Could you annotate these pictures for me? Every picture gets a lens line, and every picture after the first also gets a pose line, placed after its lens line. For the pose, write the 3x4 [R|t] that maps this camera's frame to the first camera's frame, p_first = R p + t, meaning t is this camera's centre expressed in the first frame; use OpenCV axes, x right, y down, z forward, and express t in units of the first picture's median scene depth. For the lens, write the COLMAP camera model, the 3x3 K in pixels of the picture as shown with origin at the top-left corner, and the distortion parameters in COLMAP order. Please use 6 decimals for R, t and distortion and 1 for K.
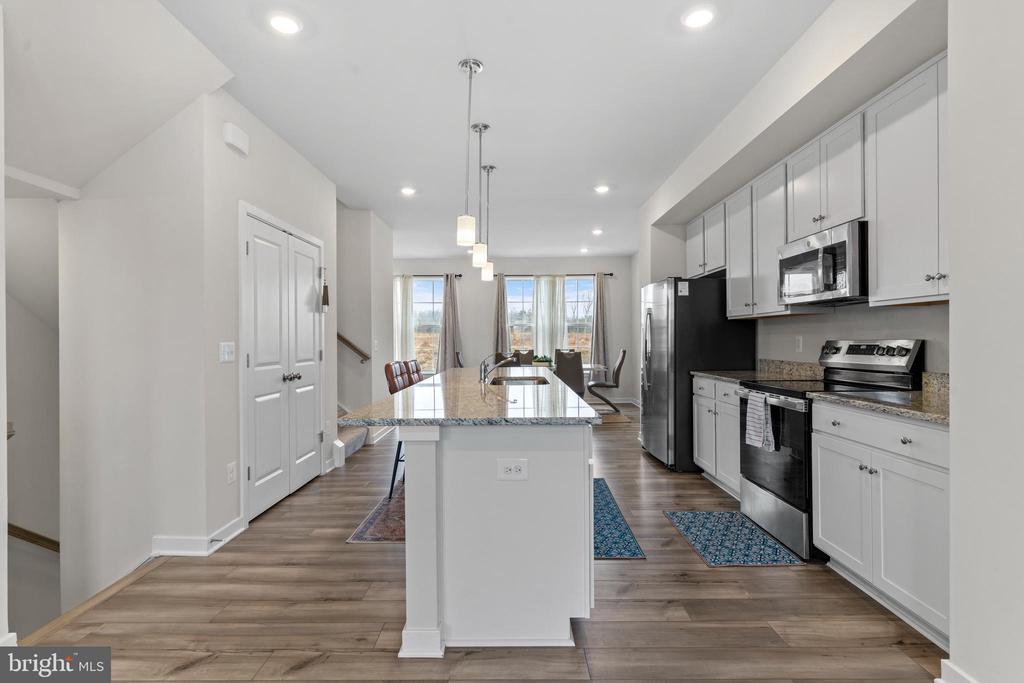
lens RADIAL K [[499.7, 0, 511.9], [0, 499.7, 341.0], [0, 0, 1]] dist [-0.000288, 0.000146]
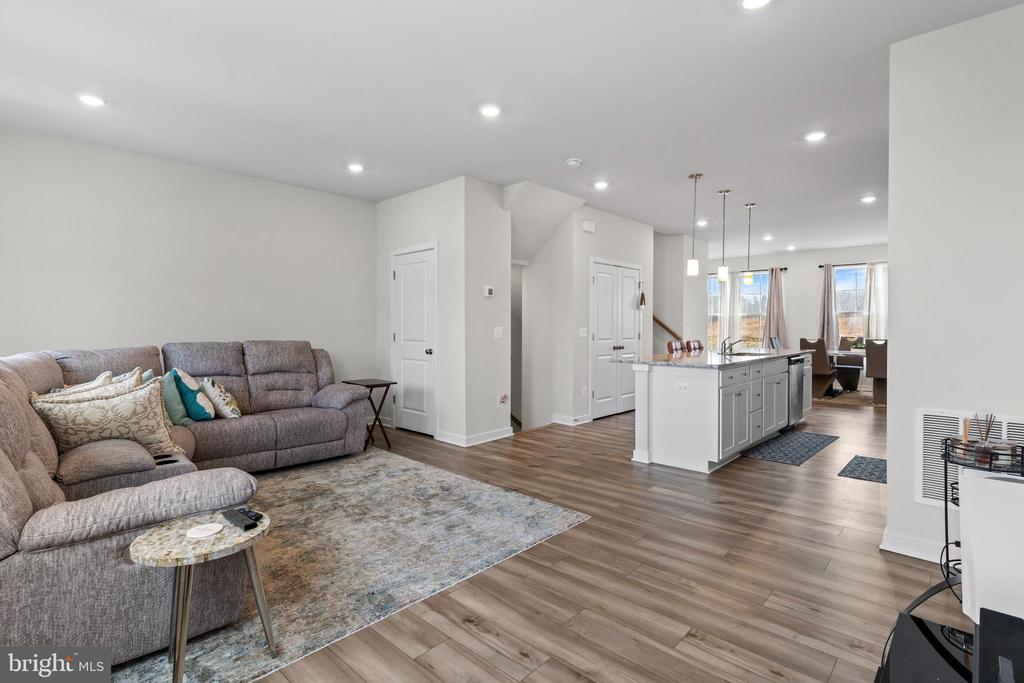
lens RADIAL K [[499.7, 0, 511.3], [0, 499.7, 335.0], [0, 0, 1]] dist [-0.000288, 0.000146]
pose [[0.744364, 0.019935, -0.667476, 0.469648], [-0.007285, 0.999737, 0.021733, -0.007950], [0.667734, -0.011315, 0.744314, -0.587945]]
